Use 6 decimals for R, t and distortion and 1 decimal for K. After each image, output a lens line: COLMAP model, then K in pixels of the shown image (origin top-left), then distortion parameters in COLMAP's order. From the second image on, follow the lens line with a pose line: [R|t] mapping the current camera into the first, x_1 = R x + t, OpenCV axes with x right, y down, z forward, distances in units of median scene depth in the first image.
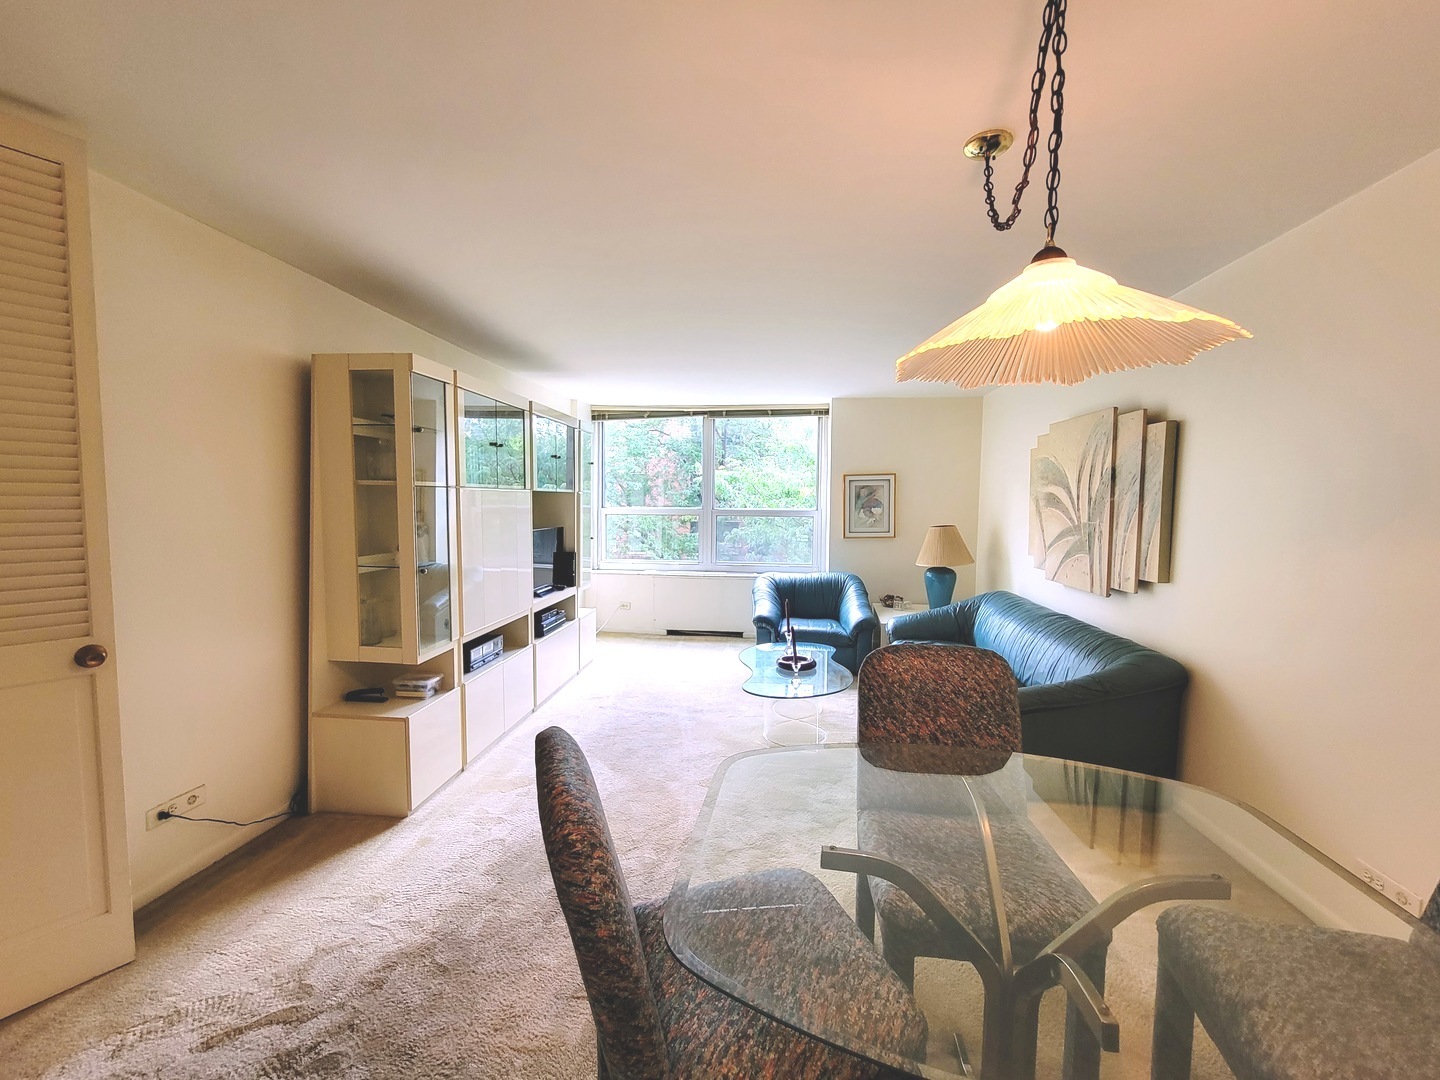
lens RADIAL K [[583.9, 0, 720.0], [0, 583.9, 540.0], [0, 0, 1]] dist [0.001325, 0.000023]
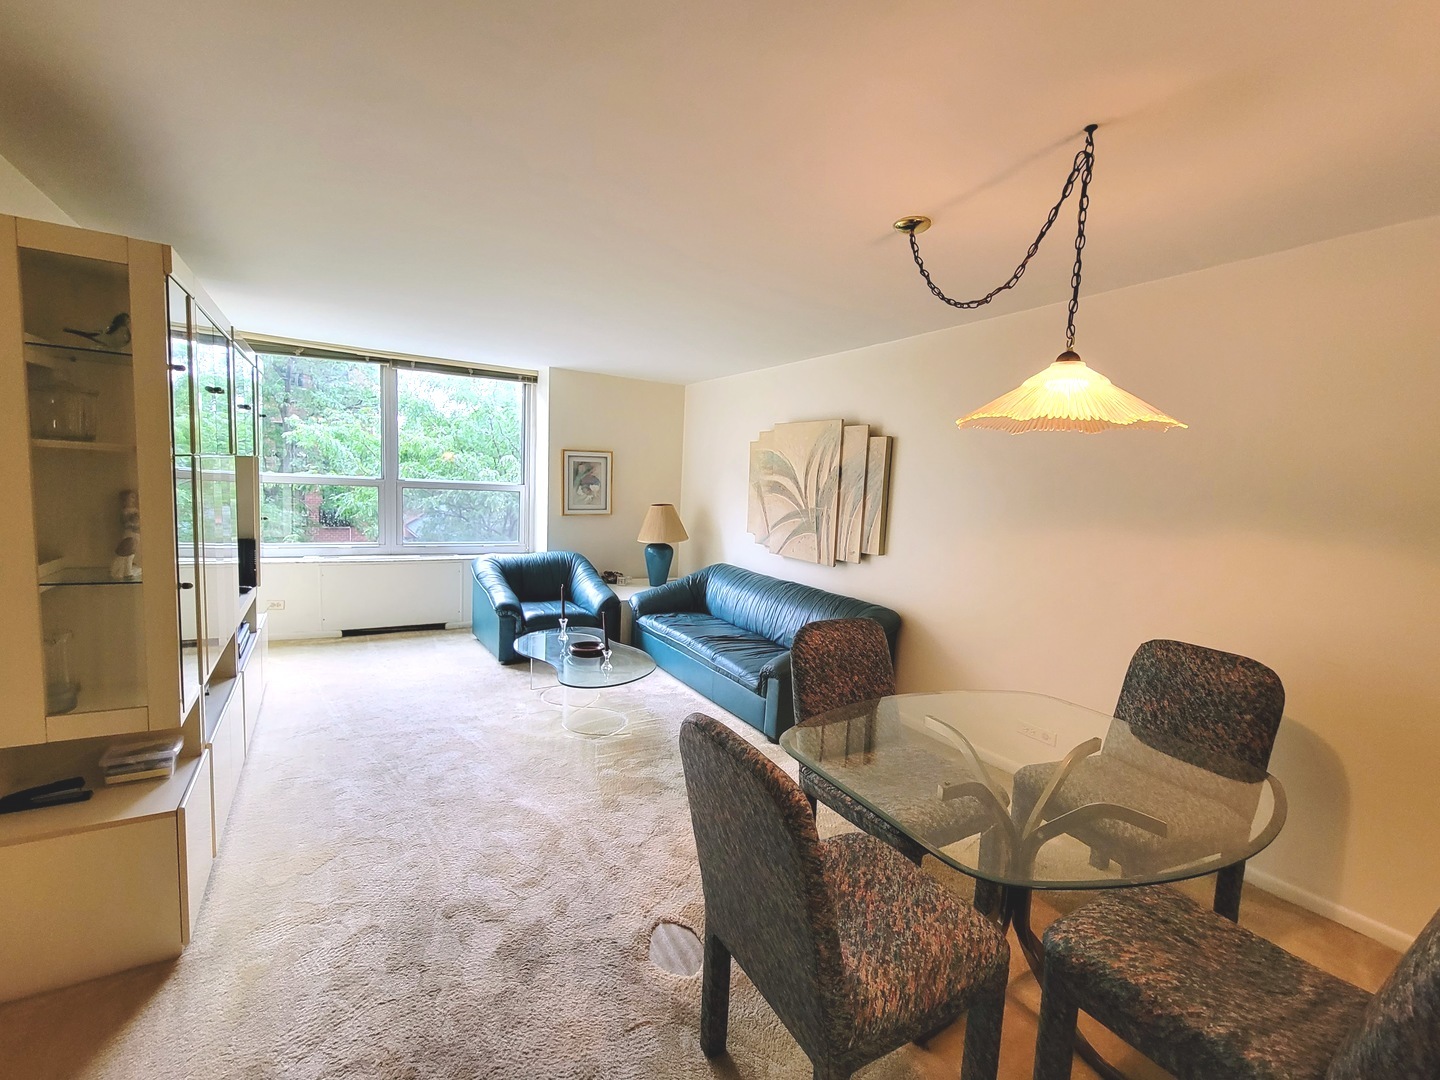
lens RADIAL K [[602.9, 0, 720.0], [0, 602.9, 540.0], [0, 0, 1]] dist [-0.000365, -0.000152]
pose [[0.805630, -0.025247, 0.591881, -0.264774], [-0.005429, 0.998735, 0.049992, -0.021520], [-0.592395, -0.043489, 0.804473, 0.064287]]
